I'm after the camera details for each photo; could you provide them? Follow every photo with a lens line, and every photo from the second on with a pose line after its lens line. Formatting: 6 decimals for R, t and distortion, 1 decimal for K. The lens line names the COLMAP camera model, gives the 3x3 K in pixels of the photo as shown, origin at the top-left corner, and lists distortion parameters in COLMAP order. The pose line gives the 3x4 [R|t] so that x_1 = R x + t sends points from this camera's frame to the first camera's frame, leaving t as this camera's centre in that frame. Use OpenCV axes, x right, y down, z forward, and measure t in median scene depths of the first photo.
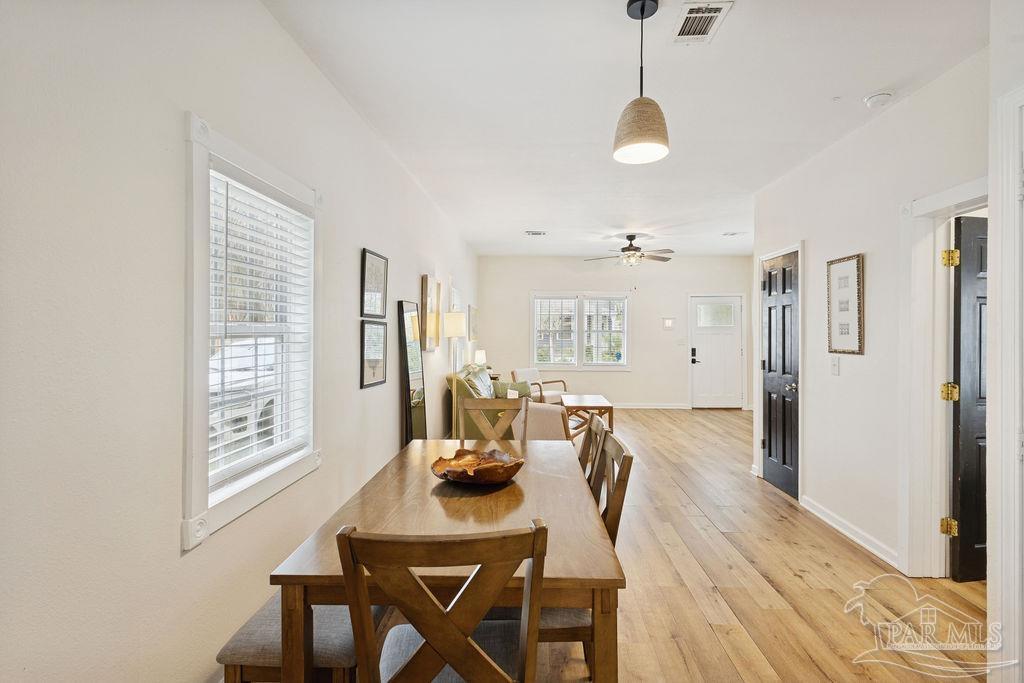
lens RADIAL K [[467.1, 0, 514.0], [0, 467.1, 330.4], [0, 0, 1]] dist [0.000786, -0.000161]
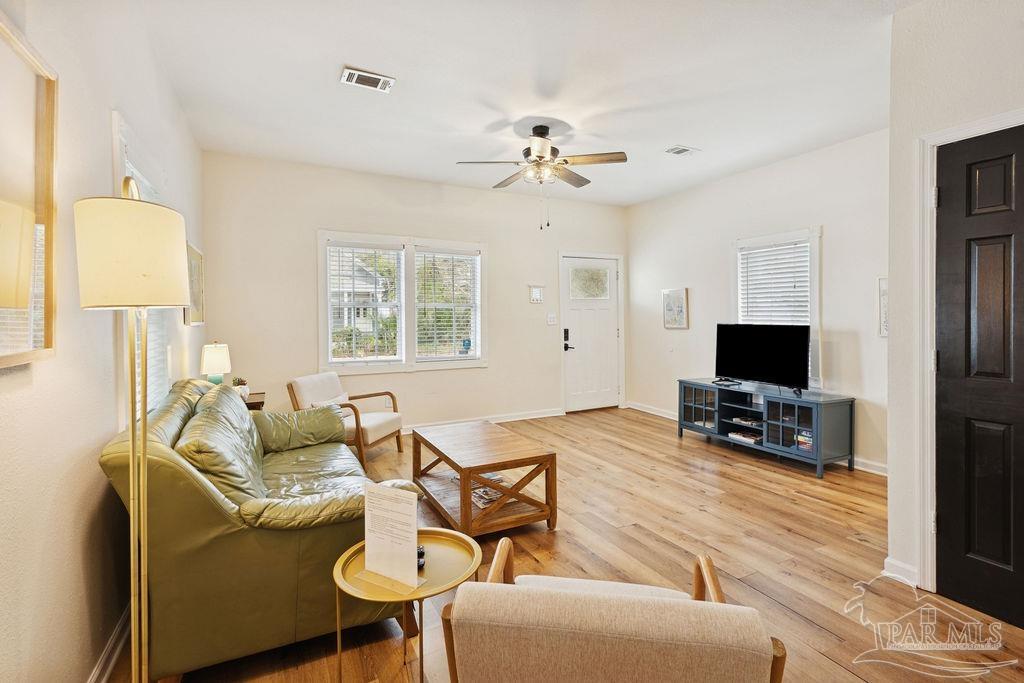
lens RADIAL K [[480.2, 0, 519.0], [0, 480.2, 321.3], [0, 0, 1]] dist [0.001382, 0.000122]
pose [[0.863600, -0.014491, 0.503970, -0.074257], [0.005747, 0.999805, 0.018901, 0.018662], [-0.504145, -0.013426, 0.863515, 0.640647]]
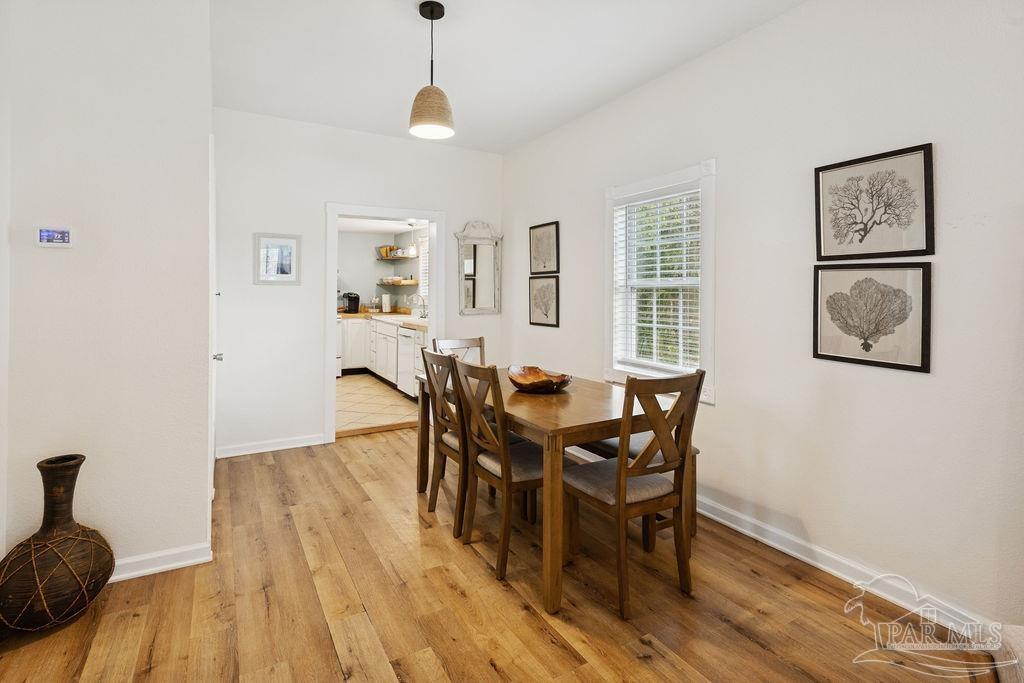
lens RADIAL K [[486.0, 0, 511.3], [0, 486.0, 289.7], [0, 0, 1]] dist [-0.000899, -0.000157]
pose [[-0.830881, -0.012188, -0.556316, 0.286102], [-0.007221, 0.999912, -0.011122, 0.016521], [0.556403, -0.005224, -0.830896, 0.774959]]
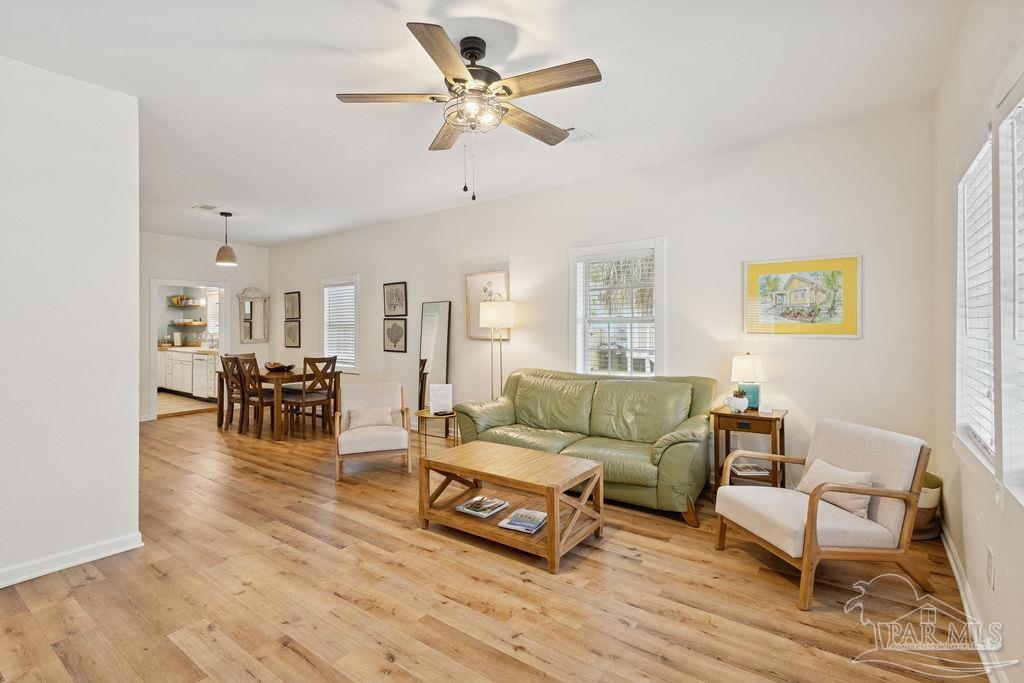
lens RADIAL K [[480.1, 0, 508.3], [0, 480.1, 322.1], [0, 0, 1]] dist [0.001634, 0.000200]
pose [[-0.547405, -0.009219, -0.836817, 0.662582], [0.009262, 0.999811, -0.017074, 0.020802], [0.836816, -0.017096, -0.547217, 1.496628]]
